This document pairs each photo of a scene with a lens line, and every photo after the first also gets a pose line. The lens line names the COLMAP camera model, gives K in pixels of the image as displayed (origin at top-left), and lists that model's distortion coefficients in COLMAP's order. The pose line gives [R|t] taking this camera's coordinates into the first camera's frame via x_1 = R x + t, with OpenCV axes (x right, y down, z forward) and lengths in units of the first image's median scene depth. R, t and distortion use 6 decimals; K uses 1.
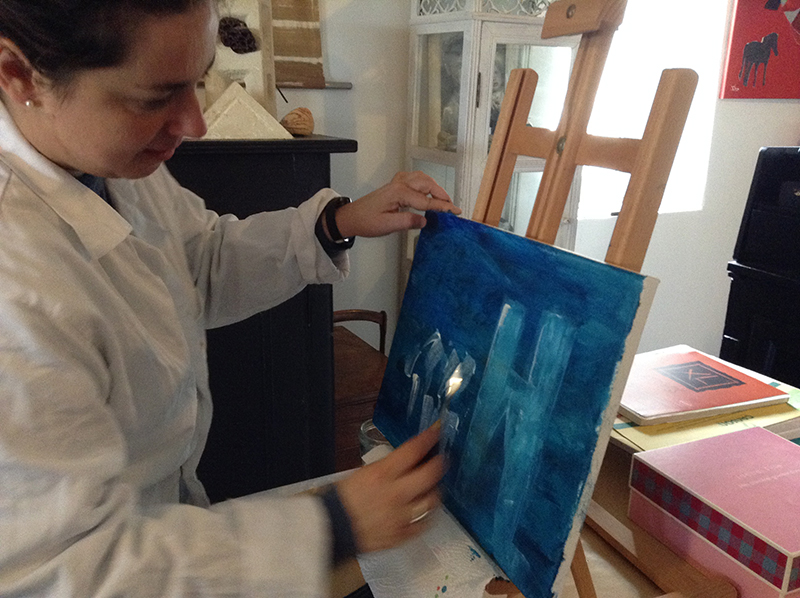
lens RADIAL K [[741.2, 0, 395.8], [0, 741.2, 323.1], [0, 0, 1]] dist [0.024154, 0.000000]
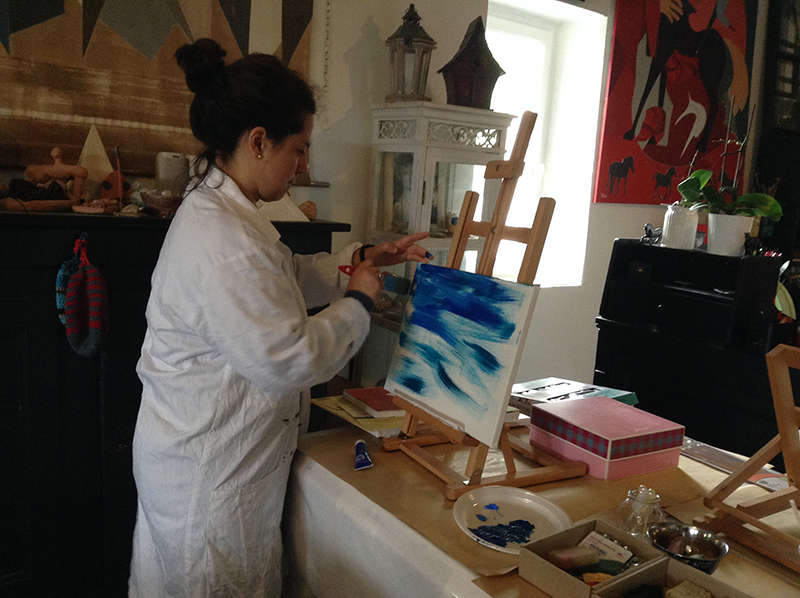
lens RADIAL K [[741.2, 0, 390.0], [0, 741.2, 313.4], [0, 0, 1]] dist [0.024154, 0.000000]
pose [[0.993019, 0.019390, 0.116346, -0.112735], [-0.004748, 0.992166, -0.124833, 0.093802], [-0.117856, 0.123409, 0.985333, -0.362849]]
